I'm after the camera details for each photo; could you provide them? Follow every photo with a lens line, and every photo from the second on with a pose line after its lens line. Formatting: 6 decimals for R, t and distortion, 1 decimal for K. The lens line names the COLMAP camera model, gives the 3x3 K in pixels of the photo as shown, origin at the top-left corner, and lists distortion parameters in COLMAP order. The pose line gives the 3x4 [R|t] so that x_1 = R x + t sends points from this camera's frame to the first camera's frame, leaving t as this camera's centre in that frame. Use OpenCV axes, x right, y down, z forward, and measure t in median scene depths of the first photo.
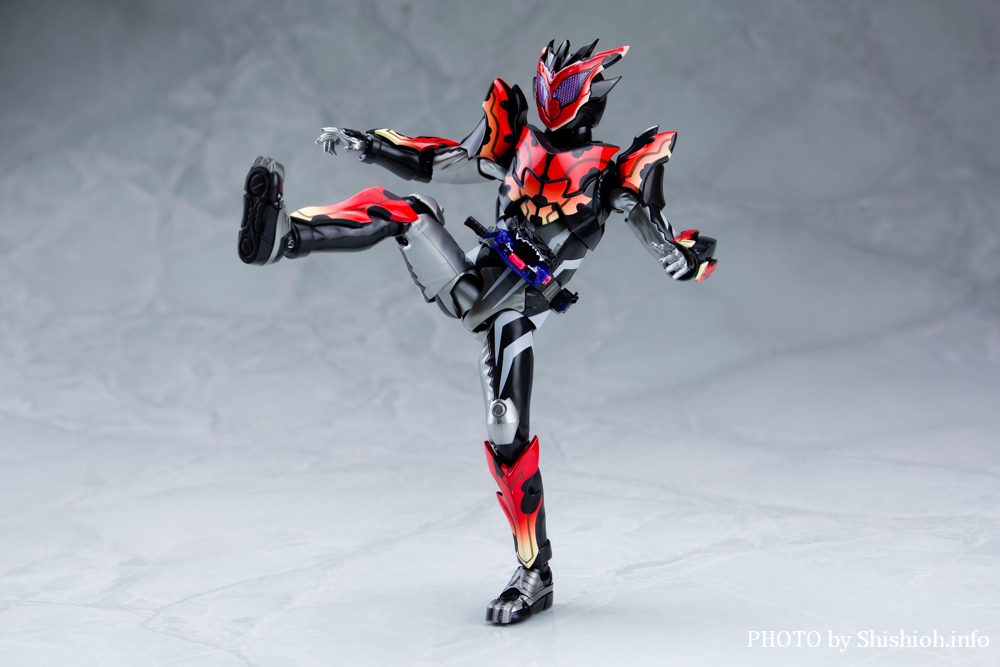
lens RADIAL K [[1971.7, 0, 500.0], [0, 1971.7, 291.6], [0, 0, 1]] dist [0.026495, 0.268987]
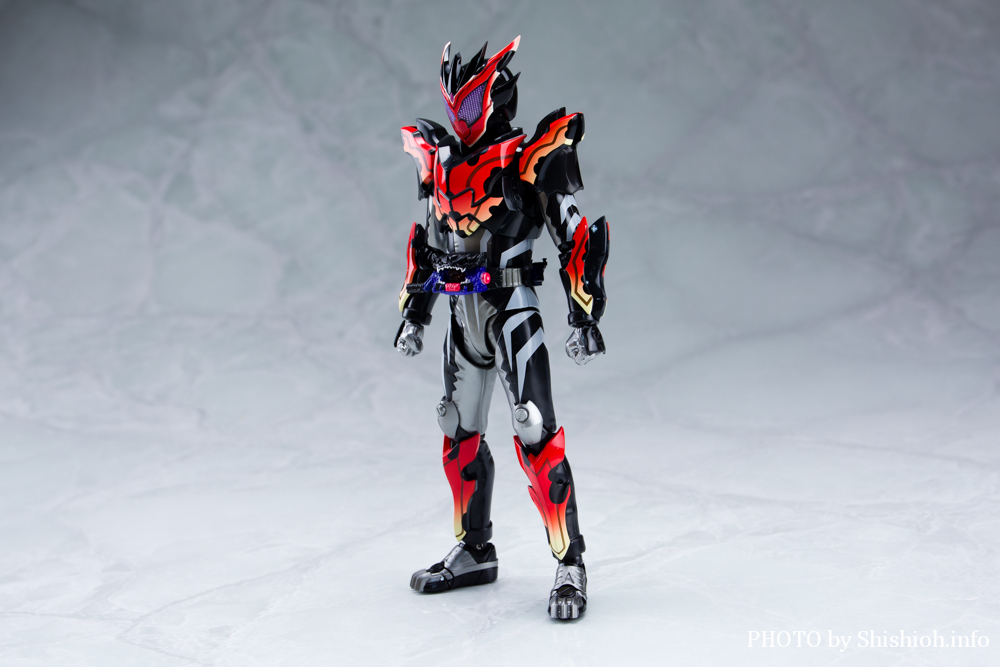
lens RADIAL K [[1744.2, 0, 500.0], [0, 1744.2, 333.5], [0, 0, 1]] dist [-0.000323, 0.088928]
pose [[0.999636, -0.024295, 0.011693, 0.004755], [0.023842, 0.999015, 0.037420, -0.009435], [-0.012590, -0.037128, 0.999231, 0.056000]]
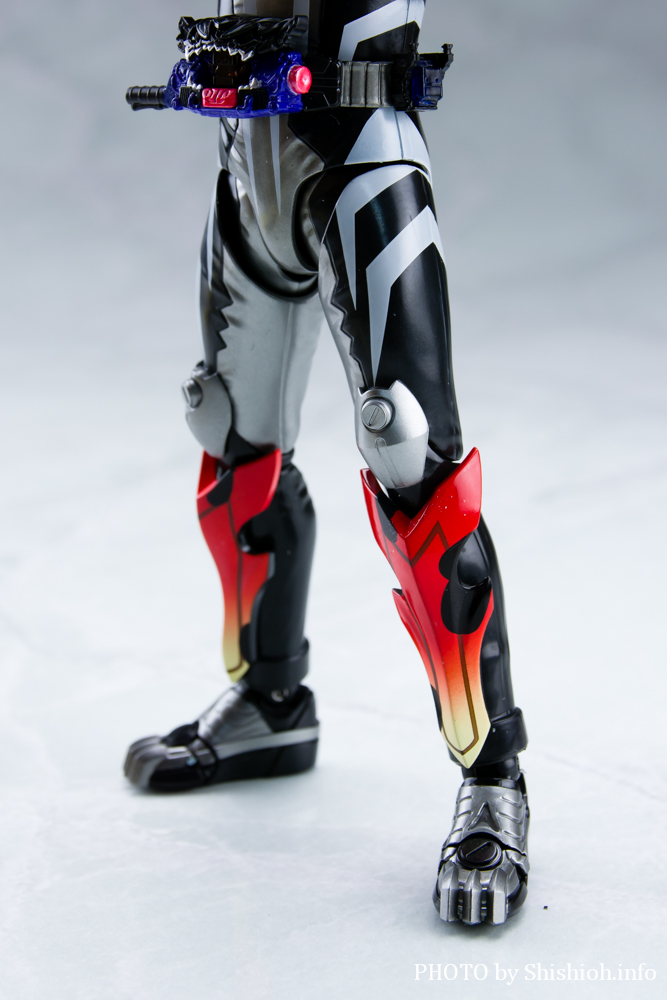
lens RADIAL K [[1770.9, 0, 333.5], [0, 1770.9, 500.0], [0, 0, 1]] dist [0.017645, 0.062387]
pose [[0.999962, -0.006057, 0.006269, 0.020985], [0.004697, 0.980222, 0.197845, 0.026355], [-0.007344, -0.197808, 0.980213, 1.079960]]
